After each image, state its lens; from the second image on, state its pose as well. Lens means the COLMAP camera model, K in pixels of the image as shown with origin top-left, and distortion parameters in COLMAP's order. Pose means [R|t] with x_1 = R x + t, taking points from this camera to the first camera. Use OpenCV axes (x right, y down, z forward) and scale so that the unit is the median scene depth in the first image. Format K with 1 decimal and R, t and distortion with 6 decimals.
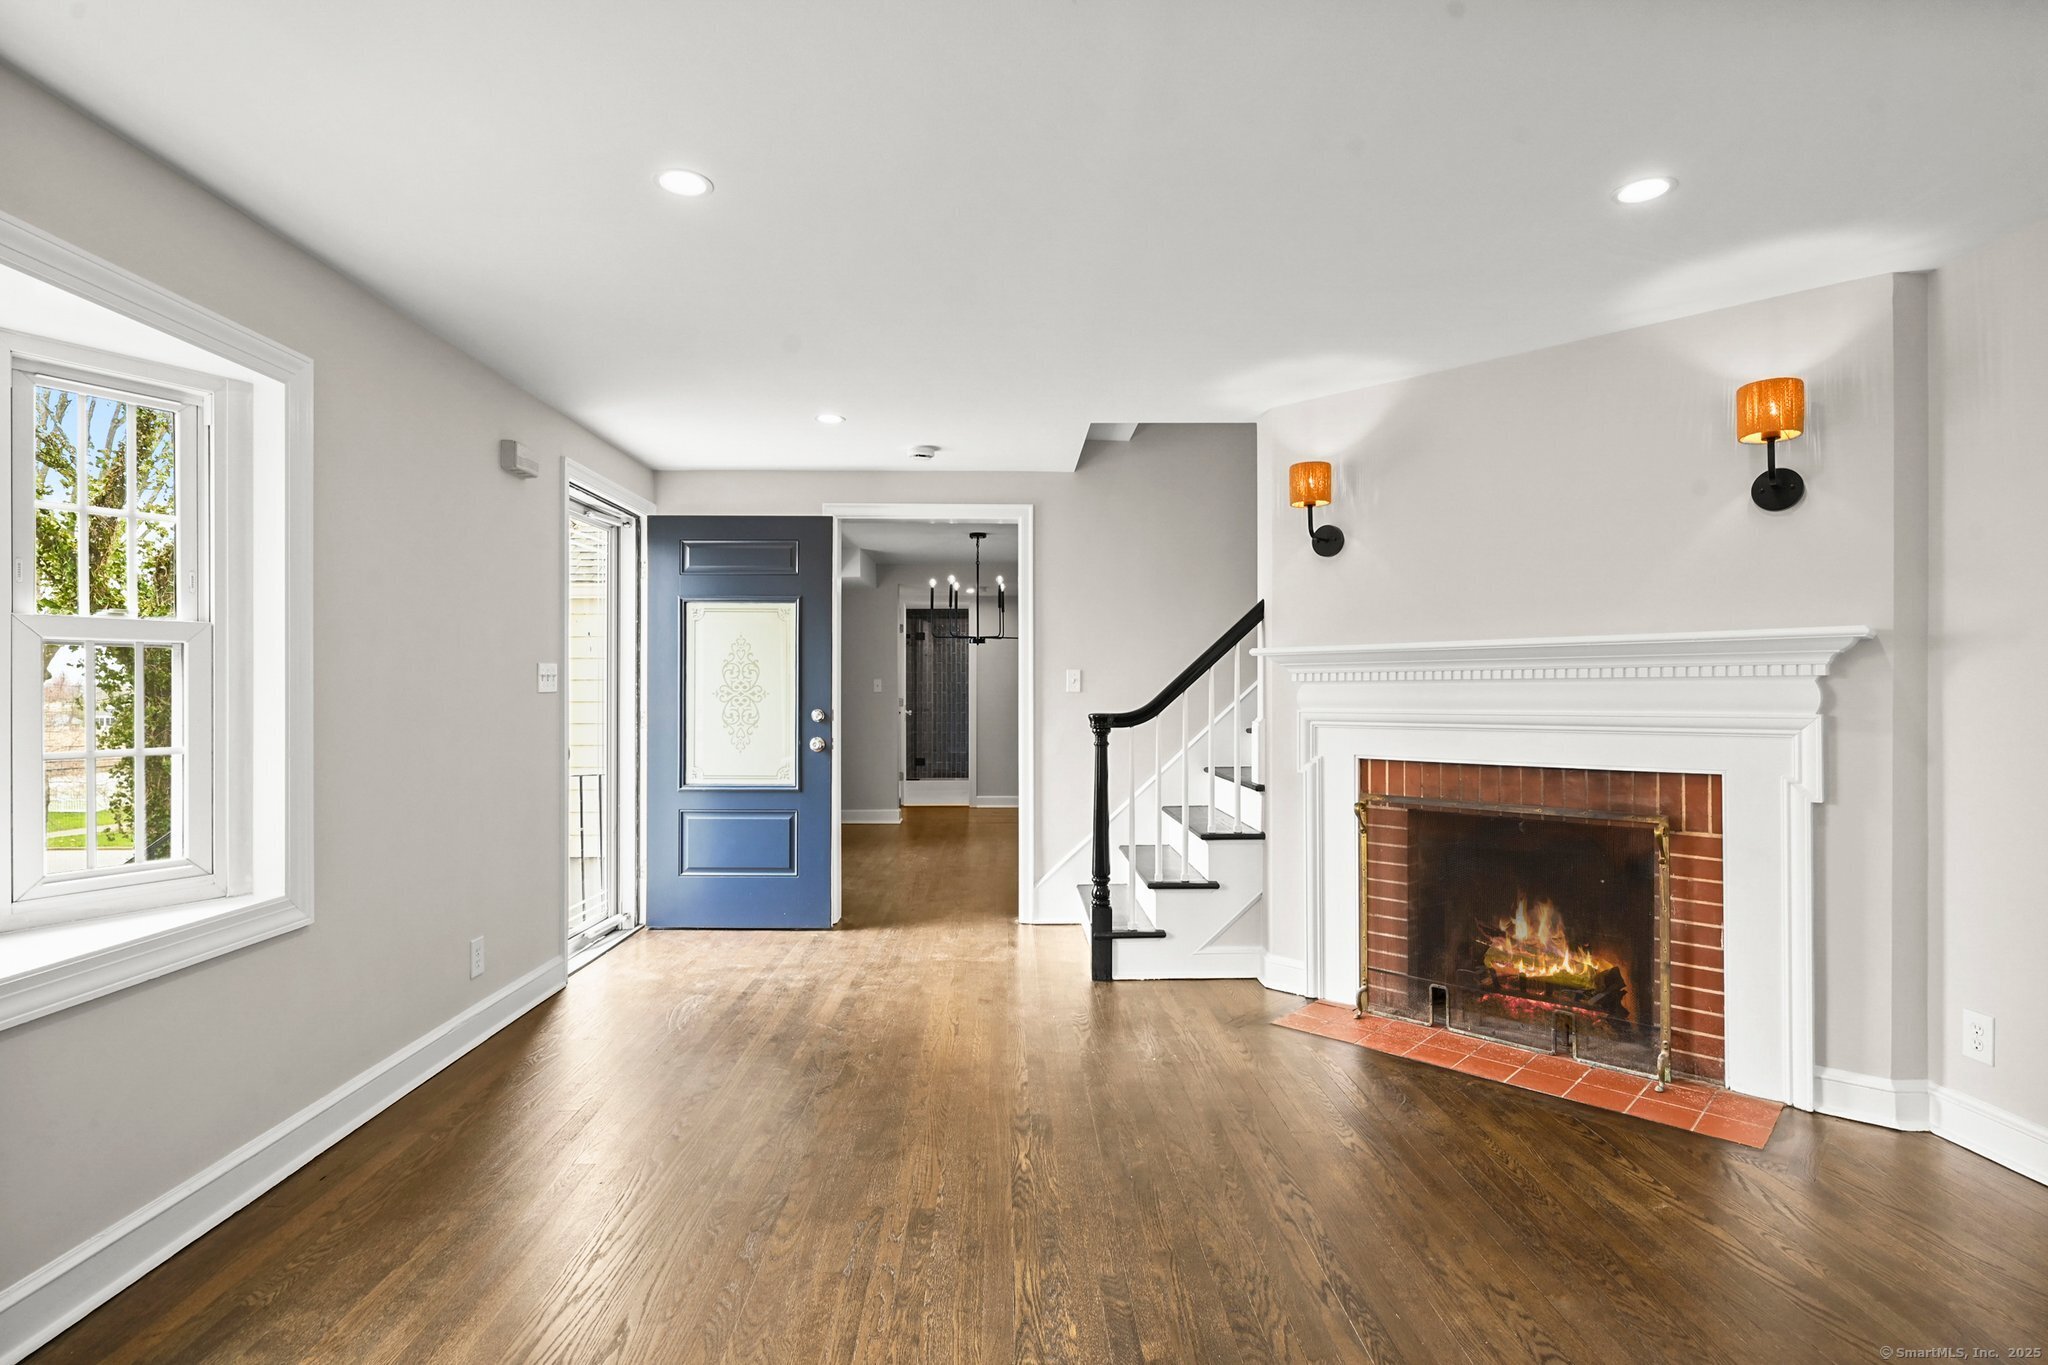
lens RADIAL K [[1011.3, 0, 1025.9], [0, 1011.3, 685.9], [0, 0, 1]] dist [0.001733, 0.000526]
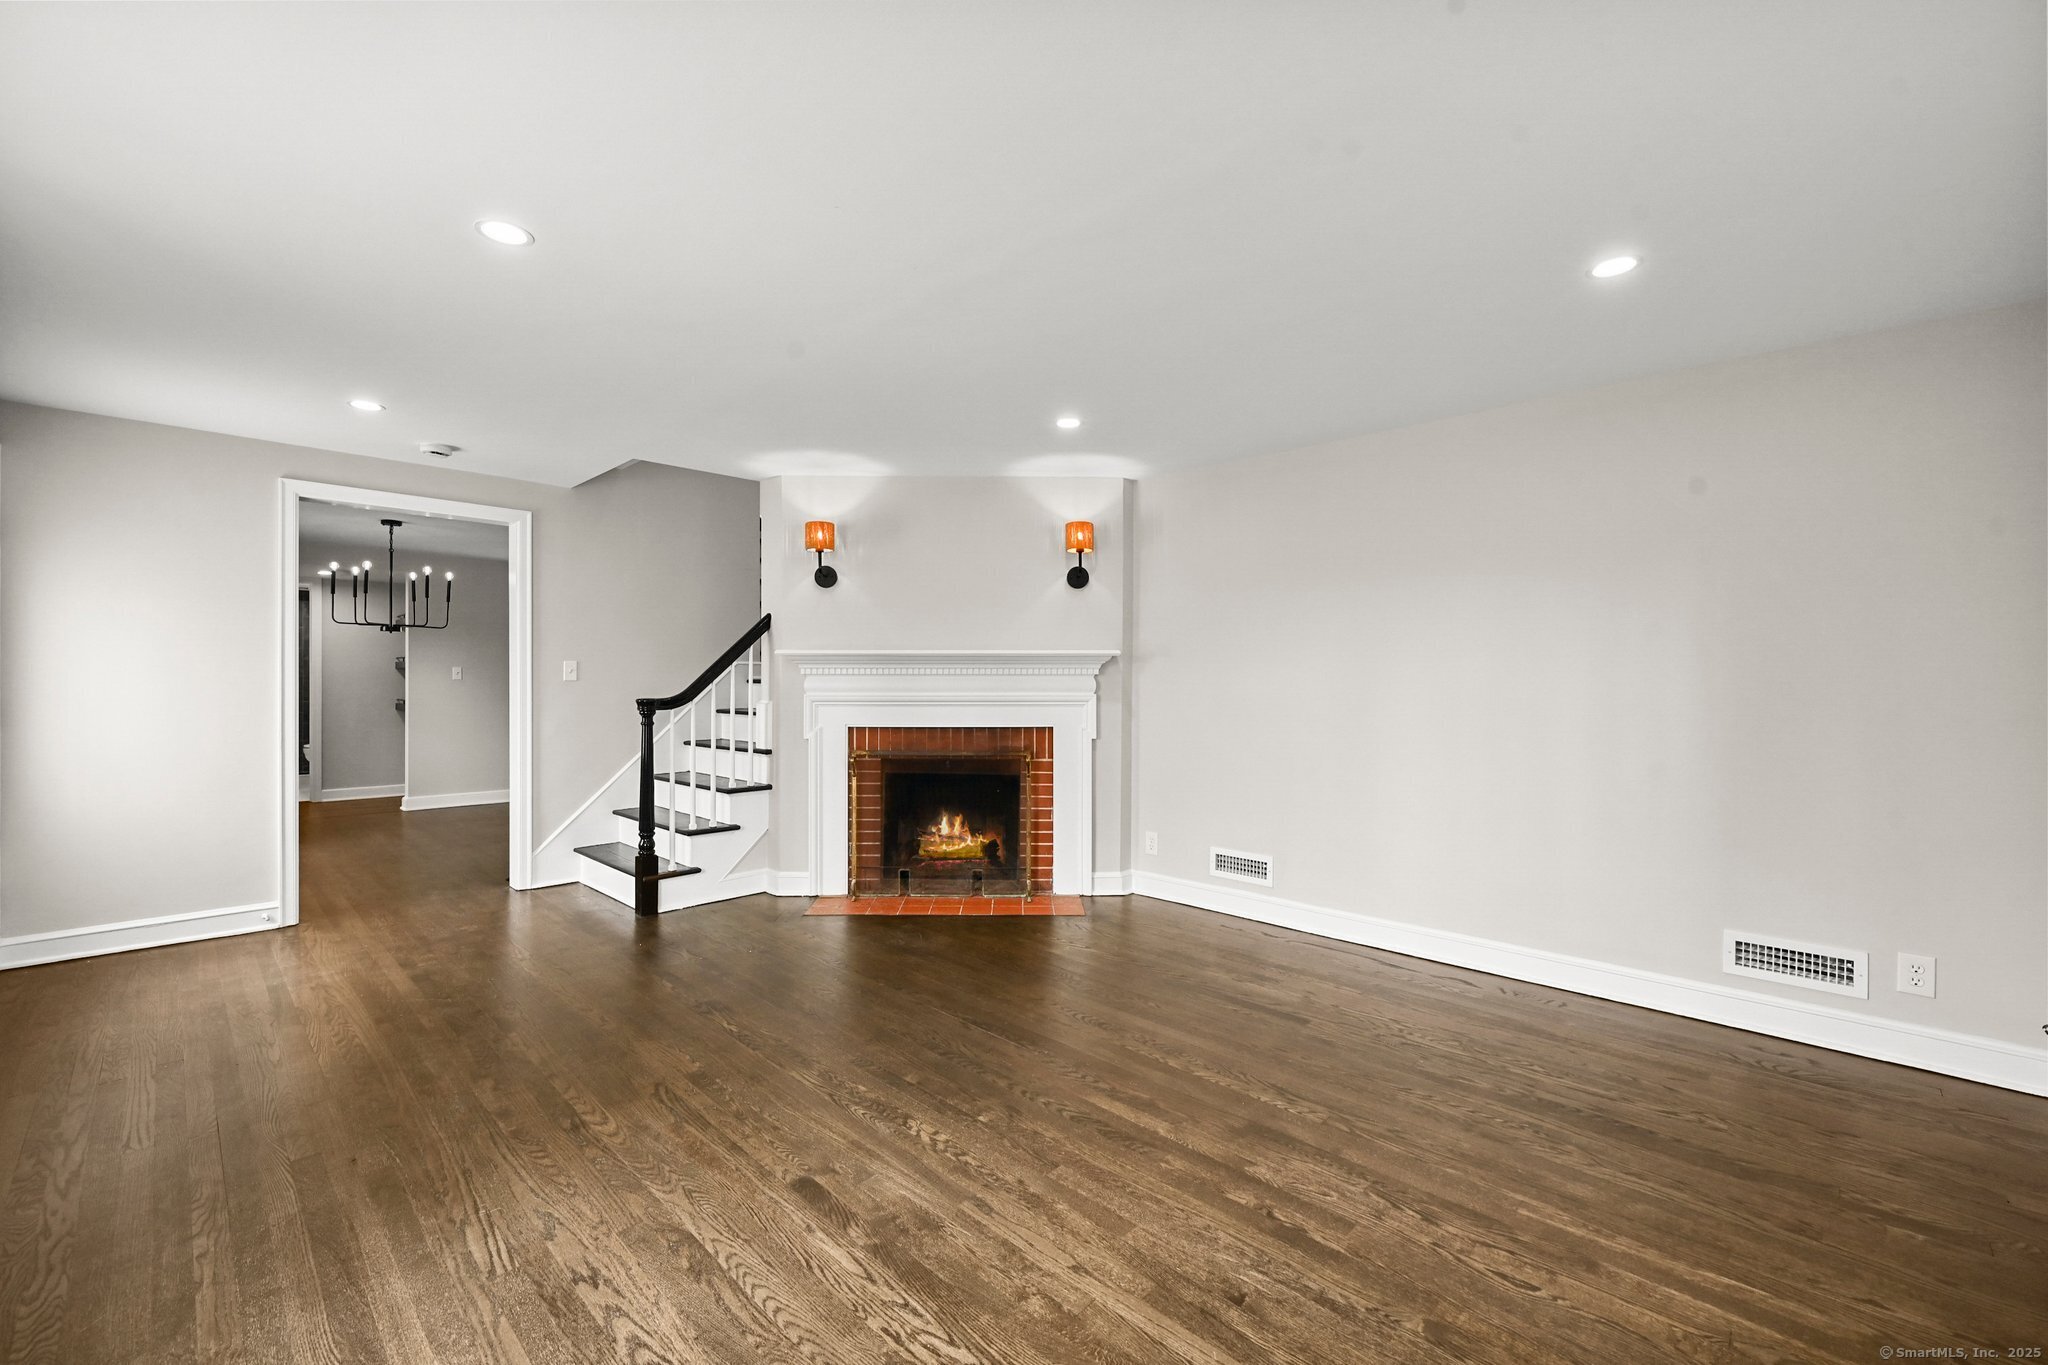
lens RADIAL K [[840.0, 0, 1022.1], [0, 840.0, 682.8], [0, 0, 1]] dist [0.001872, -0.000033]
pose [[0.711861, 0.002162, 0.702317, -0.374389], [-0.007847, 0.999957, 0.004876, -0.000785], [-0.702276, -0.008982, 0.711848, -0.053639]]
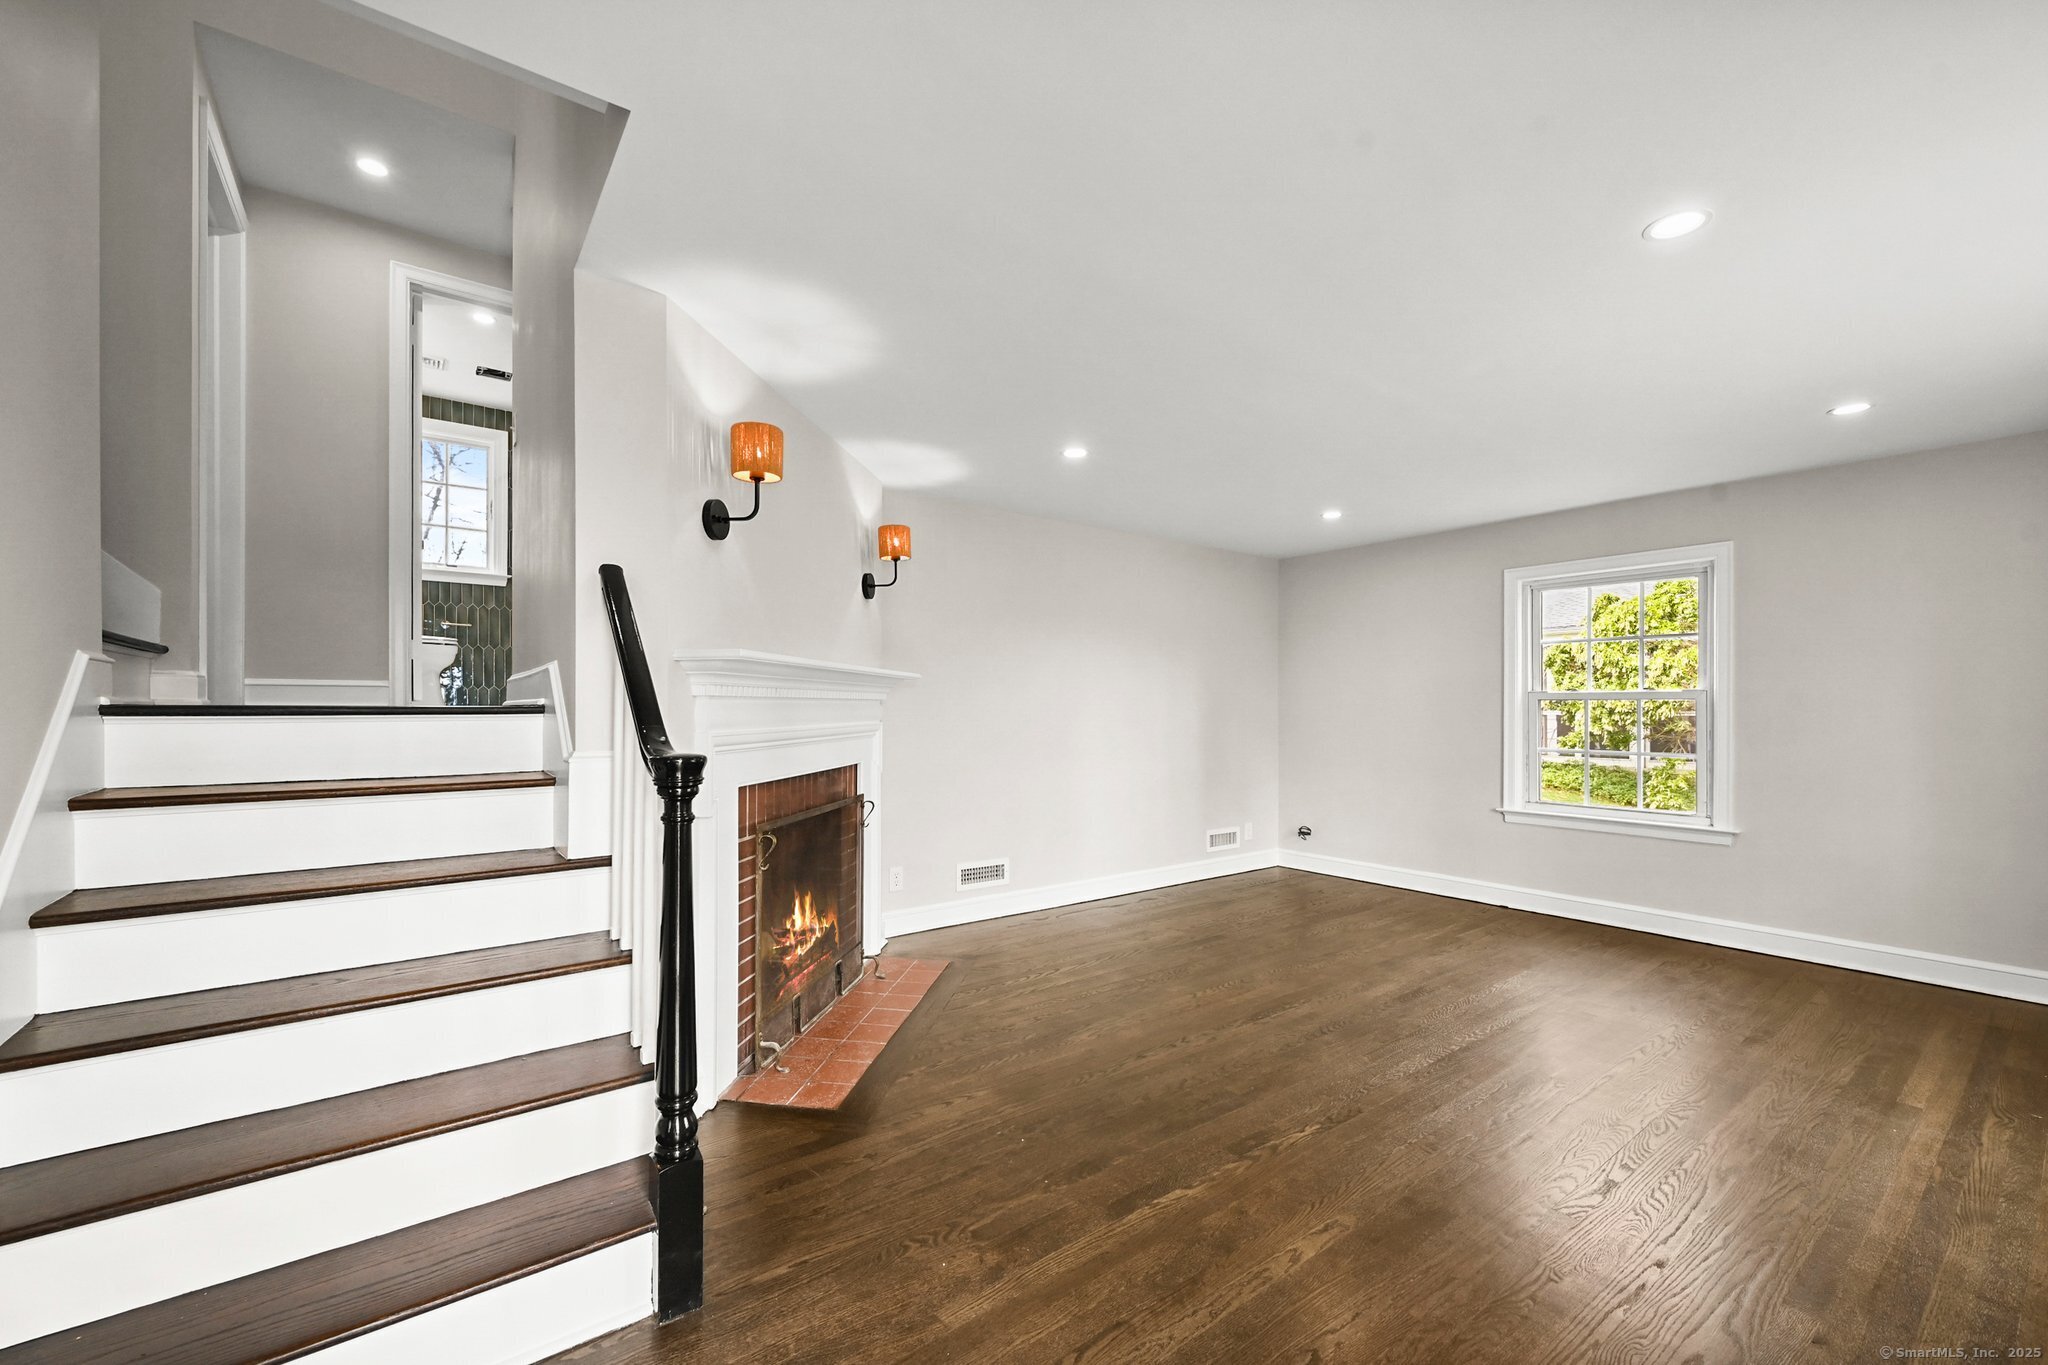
lens RADIAL K [[820.7, 0, 1027.5], [0, 820.7, 705.4], [0, 0, 1]] dist [0.002164, -0.000465]
pose [[-0.591350, 0.002202, 0.806412, -0.398470], [-0.007248, 0.999941, -0.008046, 0.007636], [-0.806382, -0.010603, -0.591300, 1.298133]]
